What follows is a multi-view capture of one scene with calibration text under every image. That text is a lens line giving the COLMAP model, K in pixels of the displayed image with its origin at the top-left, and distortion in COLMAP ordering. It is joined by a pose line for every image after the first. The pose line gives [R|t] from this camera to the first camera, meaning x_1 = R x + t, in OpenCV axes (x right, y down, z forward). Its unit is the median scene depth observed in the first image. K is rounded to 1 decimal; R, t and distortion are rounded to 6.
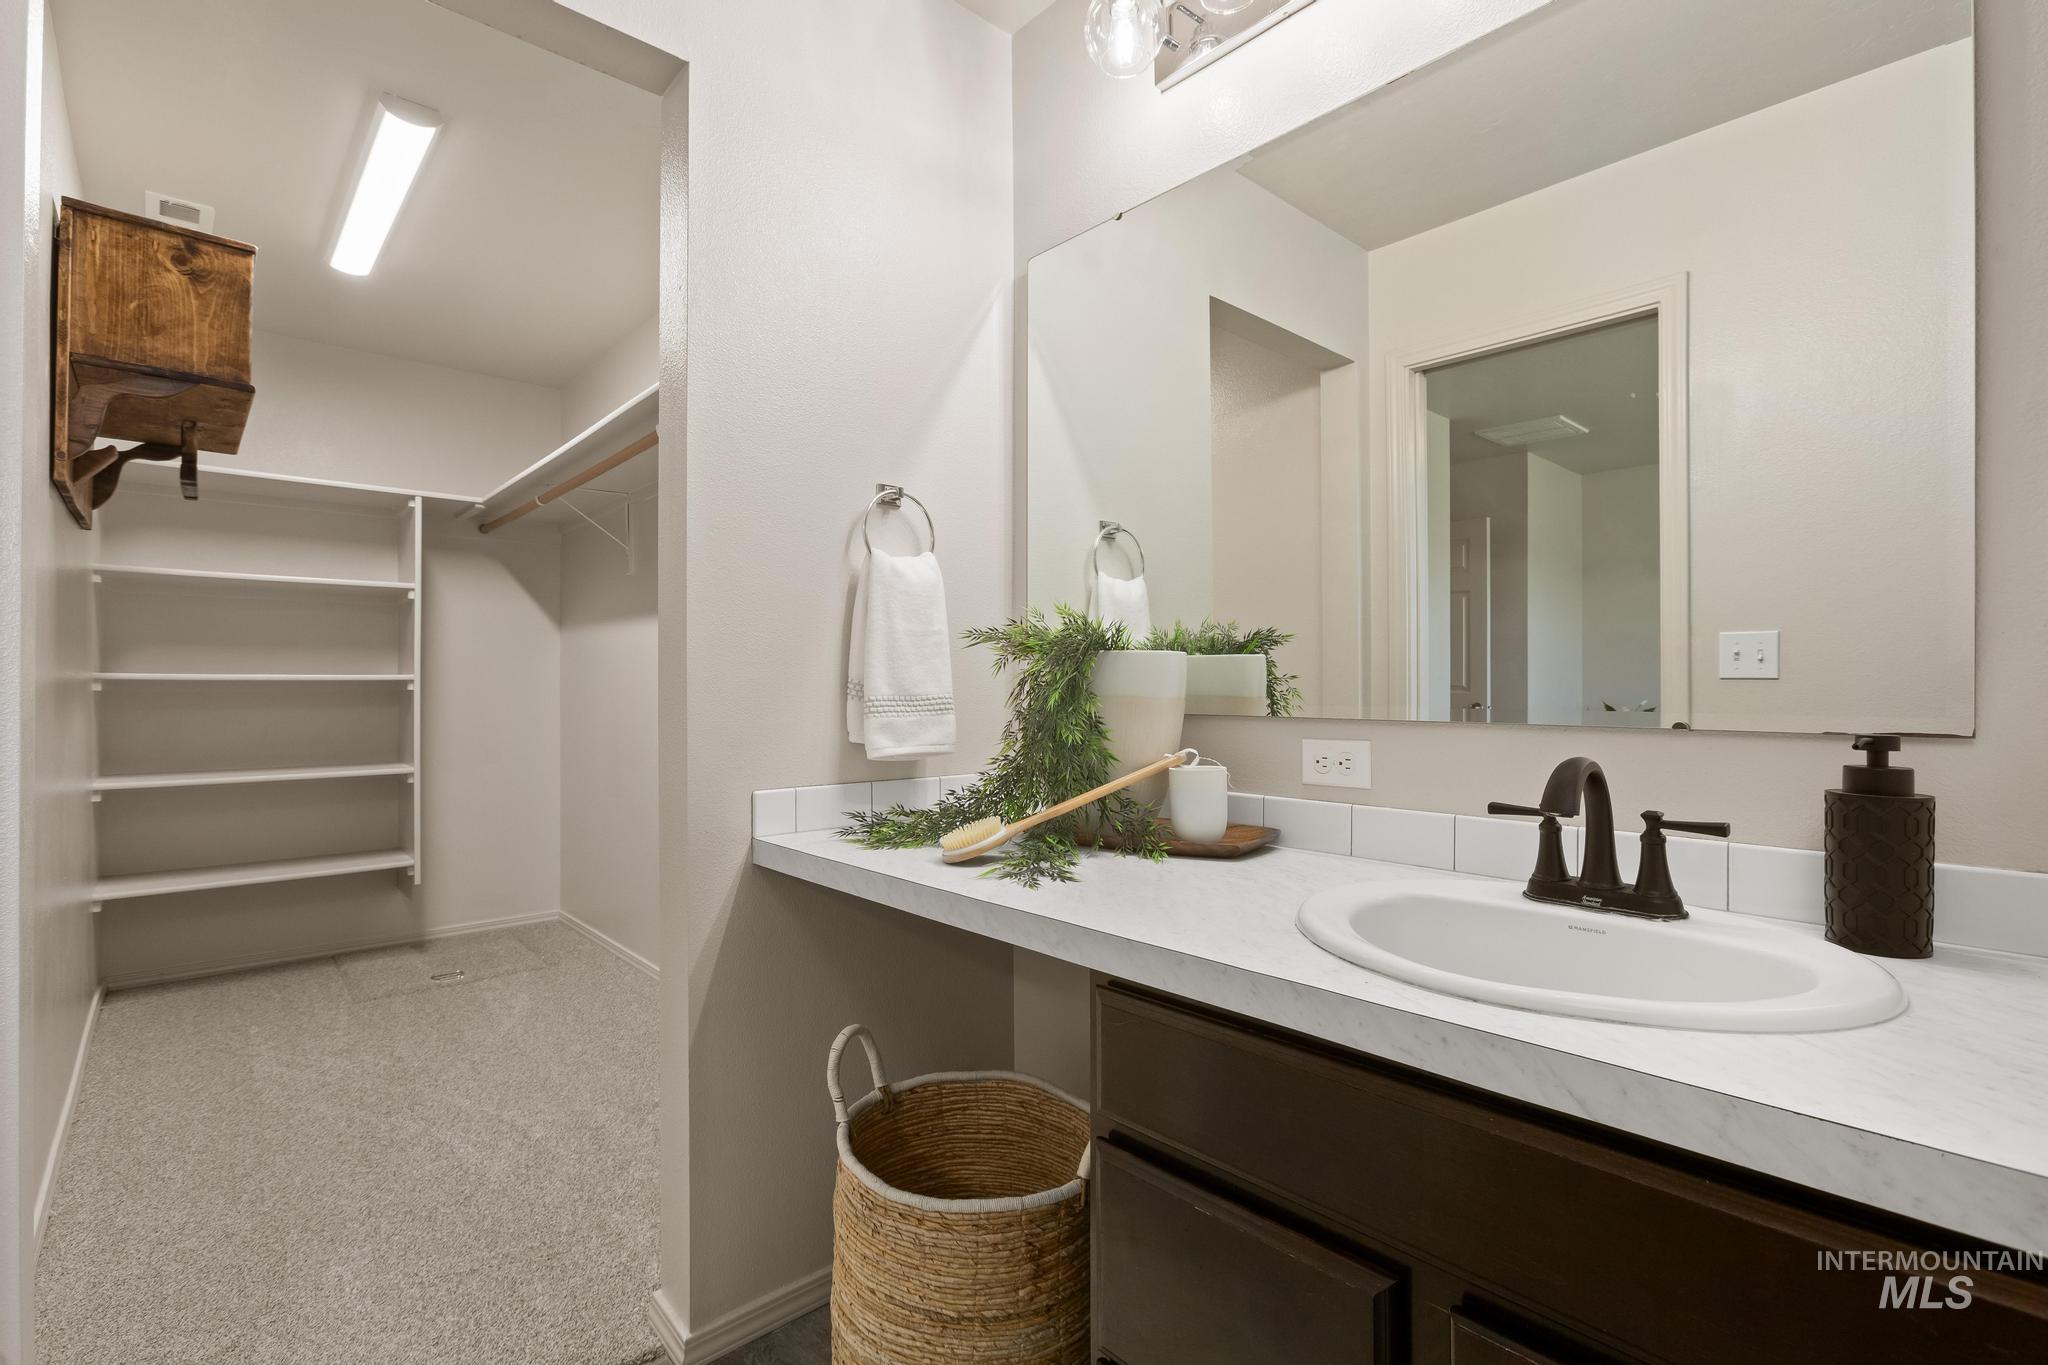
lens RADIAL K [[939.0, 0, 1038.0], [0, 939.0, 678.8], [0, 0, 1]] dist [-0.002466, 0.000612]
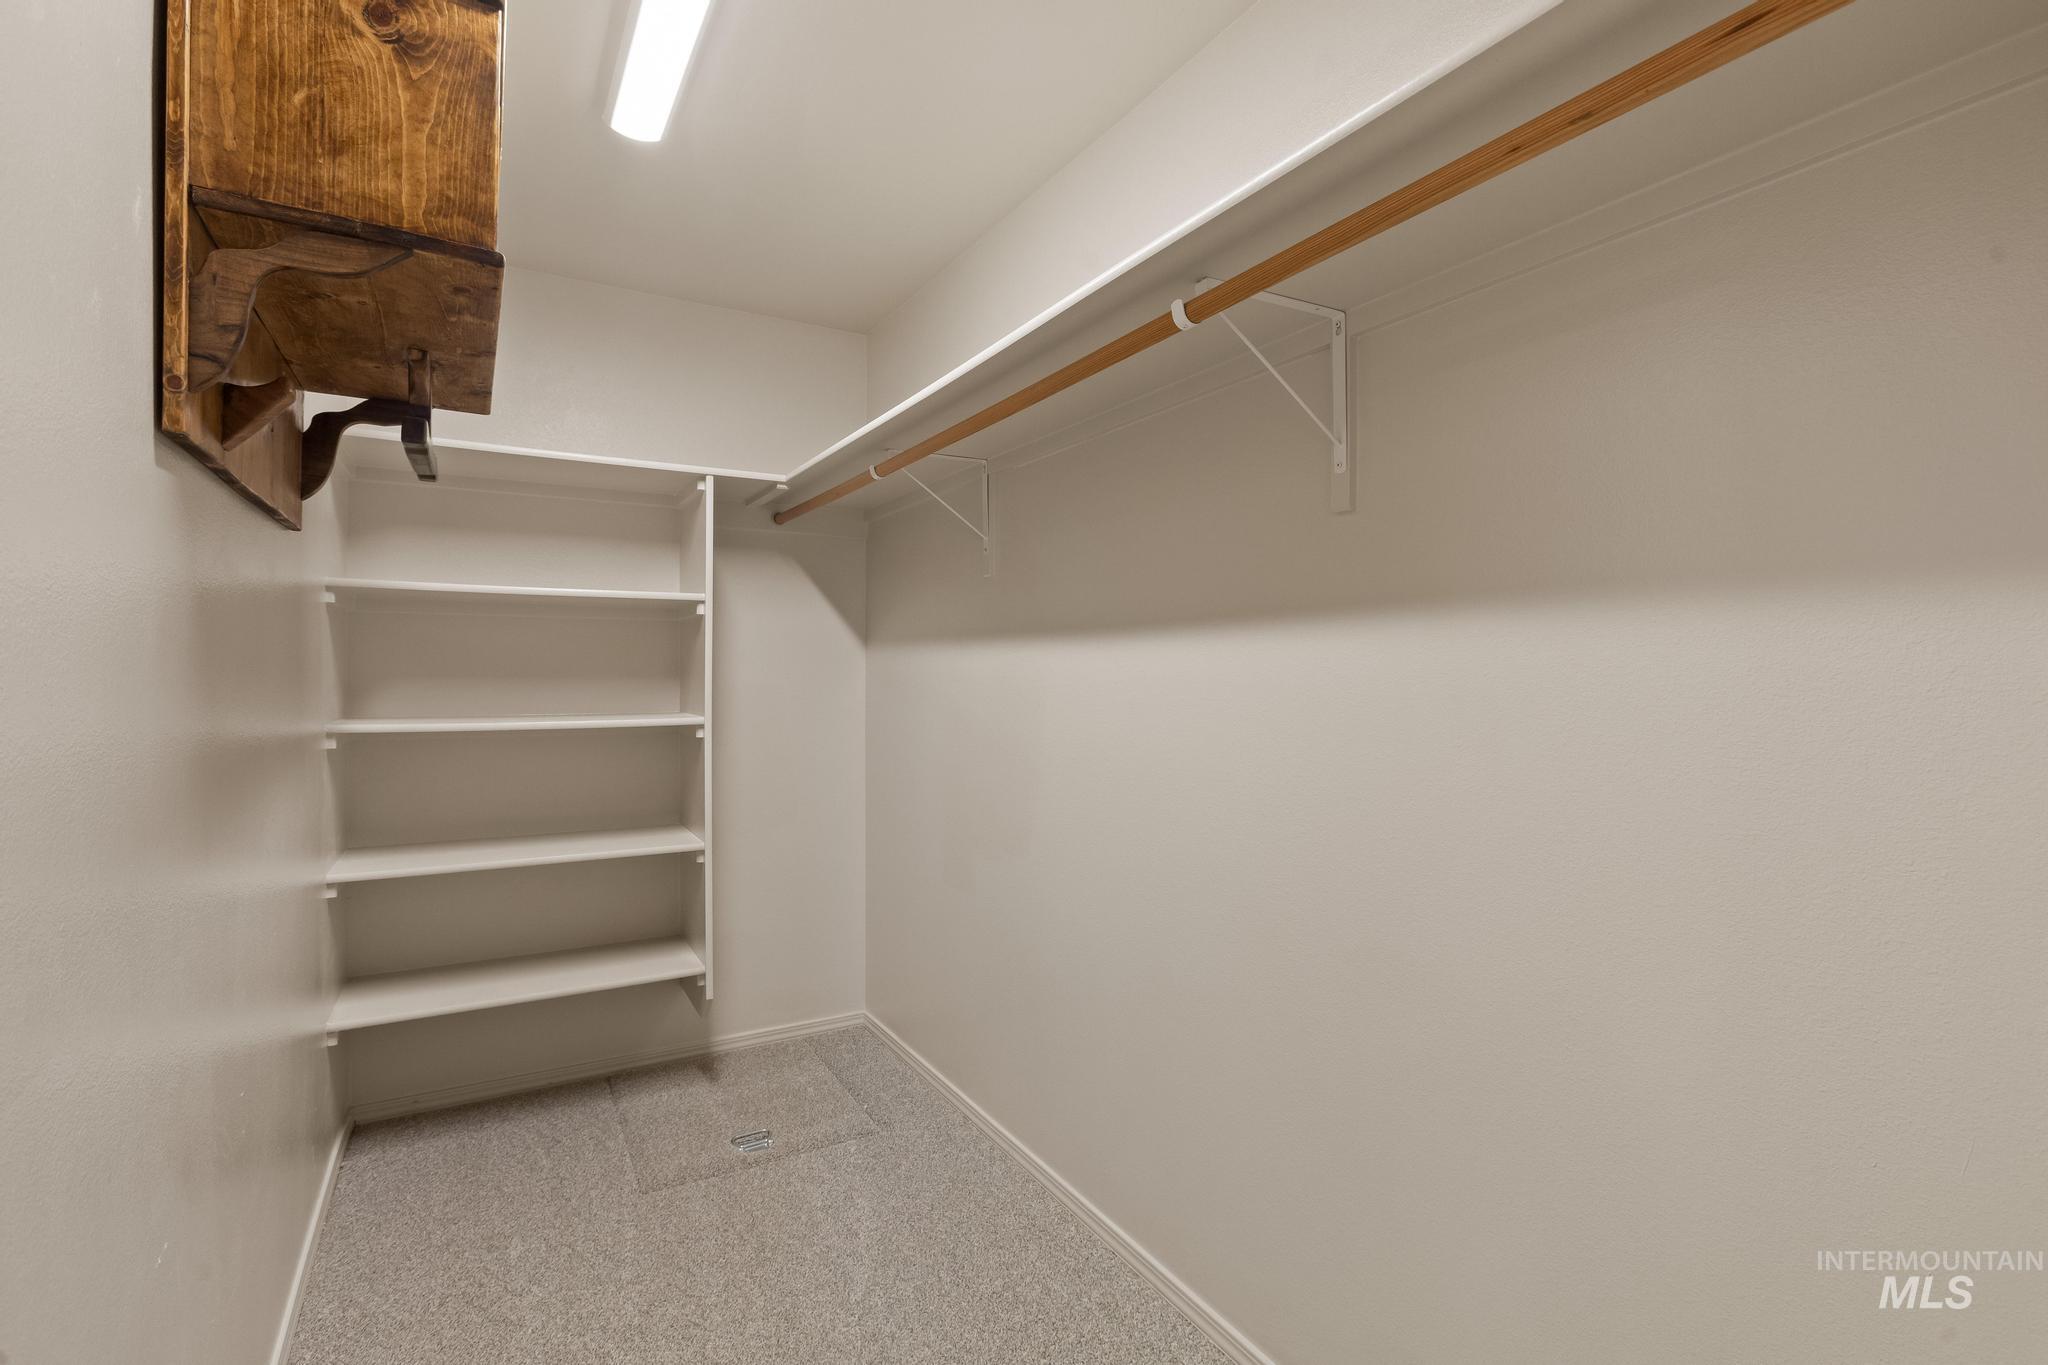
lens RADIAL K [[921.9, 0, 1026.3], [0, 921.9, 670.1], [0, 0, 1]] dist [-0.013613, 0.006697]
pose [[0.980304, 0.002403, -0.197478, -0.359481], [-0.000751, 0.999964, 0.008438, -0.062860], [0.197492, -0.008123, 0.980271, 0.446093]]
